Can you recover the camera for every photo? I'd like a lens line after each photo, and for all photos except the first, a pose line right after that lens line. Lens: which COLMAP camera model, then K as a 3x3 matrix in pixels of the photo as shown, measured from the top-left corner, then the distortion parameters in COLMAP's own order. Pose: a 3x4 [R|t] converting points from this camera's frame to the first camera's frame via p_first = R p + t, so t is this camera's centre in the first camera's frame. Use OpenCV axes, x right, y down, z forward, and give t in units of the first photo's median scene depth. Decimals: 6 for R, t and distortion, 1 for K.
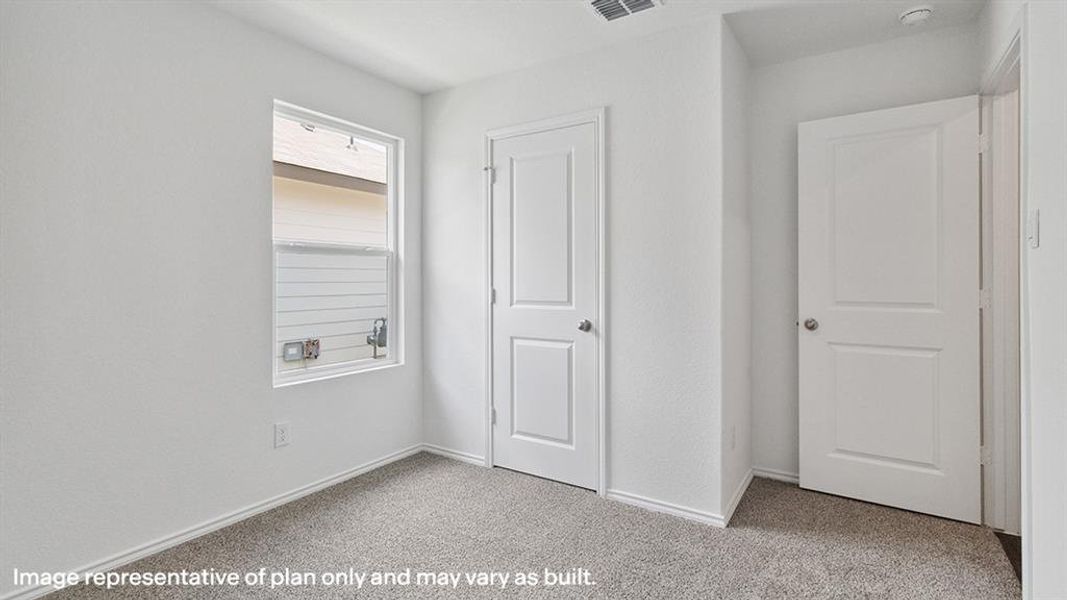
lens RADIAL K [[500.5, 0, 535.9], [0, 500.5, 280.2], [0, 0, 1]] dist [-0.002087, -0.000276]
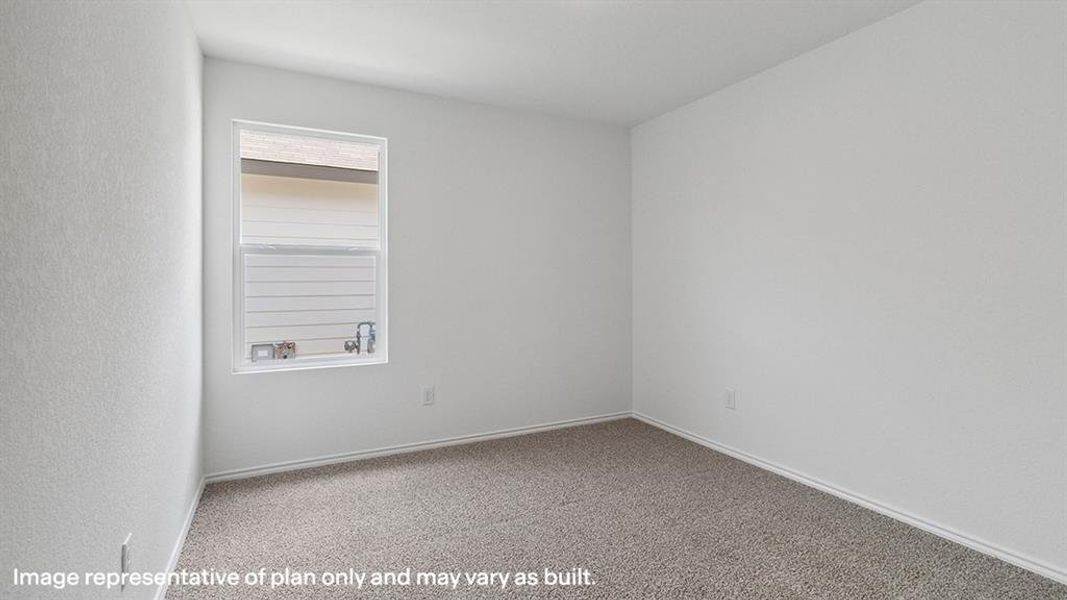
lens RADIAL K [[500.5, 0, 535.9], [0, 500.5, 280.2], [0, 0, 1]] dist [-0.002087, -0.000276]
pose [[0.871762, 0.009373, -0.489840, 0.431415], [-0.000896, 0.999846, 0.017536, -0.016838], [0.489929, -0.014848, 0.871636, 0.400114]]
